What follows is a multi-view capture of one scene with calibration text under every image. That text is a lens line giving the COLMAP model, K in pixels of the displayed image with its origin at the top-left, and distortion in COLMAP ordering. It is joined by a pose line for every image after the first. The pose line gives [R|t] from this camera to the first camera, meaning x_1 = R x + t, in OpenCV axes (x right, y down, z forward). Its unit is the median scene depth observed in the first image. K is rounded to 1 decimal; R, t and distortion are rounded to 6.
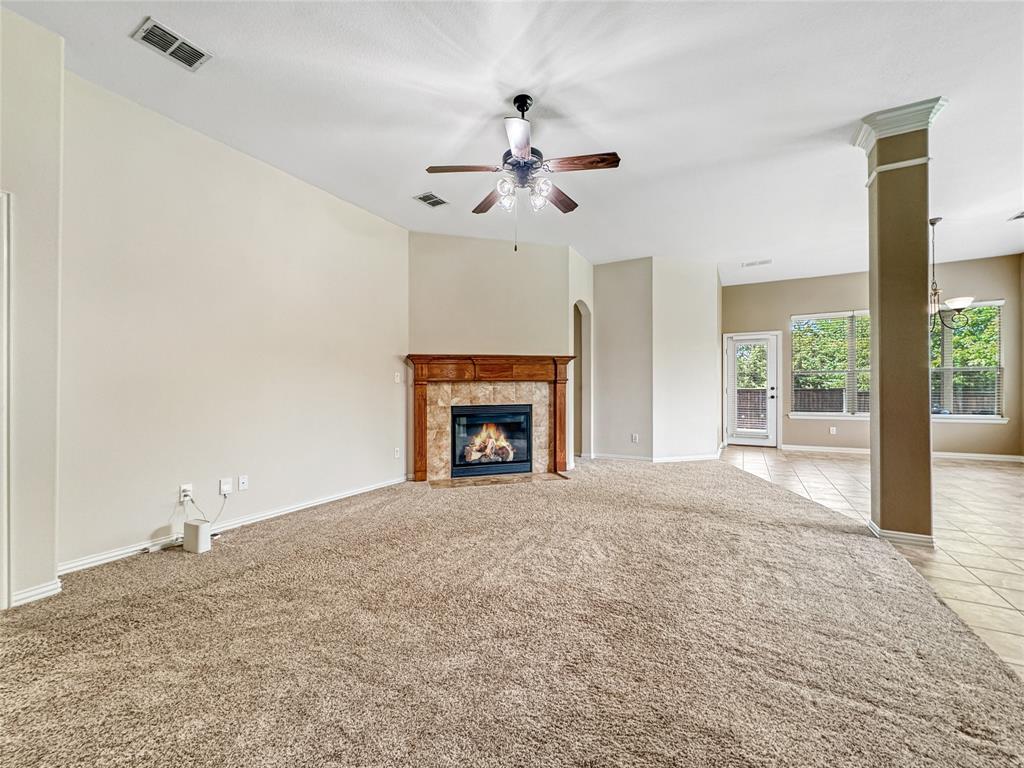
lens RADIAL K [[425.7, 0, 512.5], [0, 425.7, 383.2], [0, 0, 1]] dist [-0.001266, 0.000229]
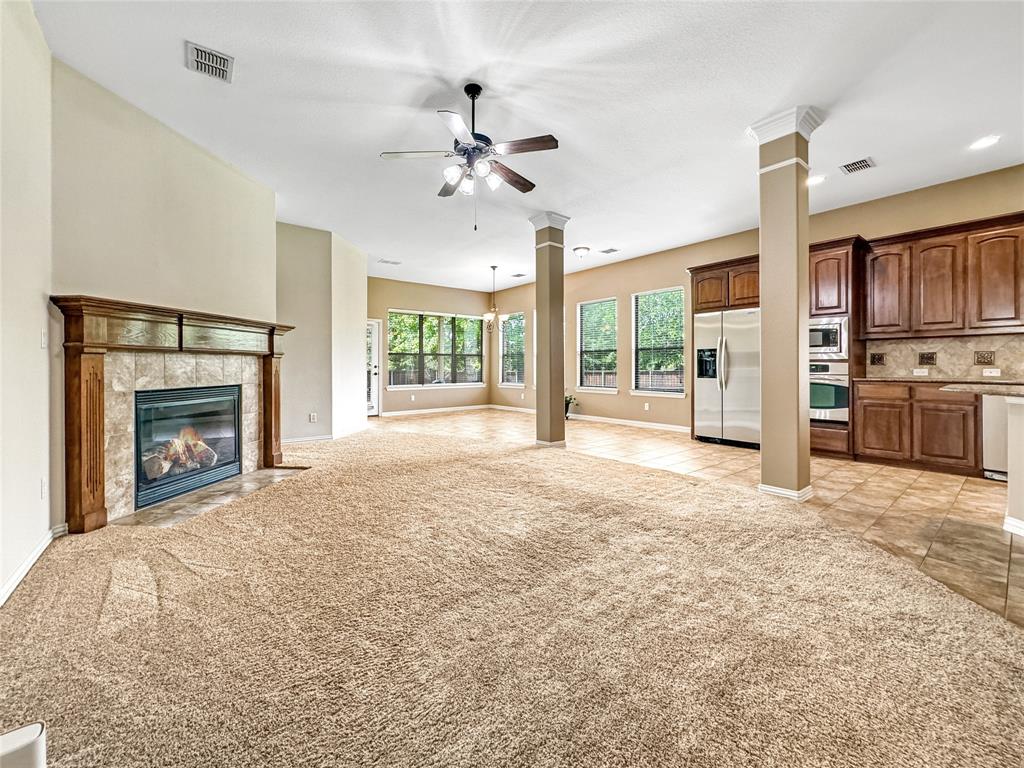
lens RADIAL K [[410.4, 0, 525.9], [0, 410.4, 366.3], [0, 0, 1]] dist [0.014529, 0.000209]
pose [[0.371588, 0.006047, 0.928378, -0.483539], [-0.009581, 0.999951, -0.002679, 0.015435], [-0.928348, -0.007899, 0.371628, 0.271695]]
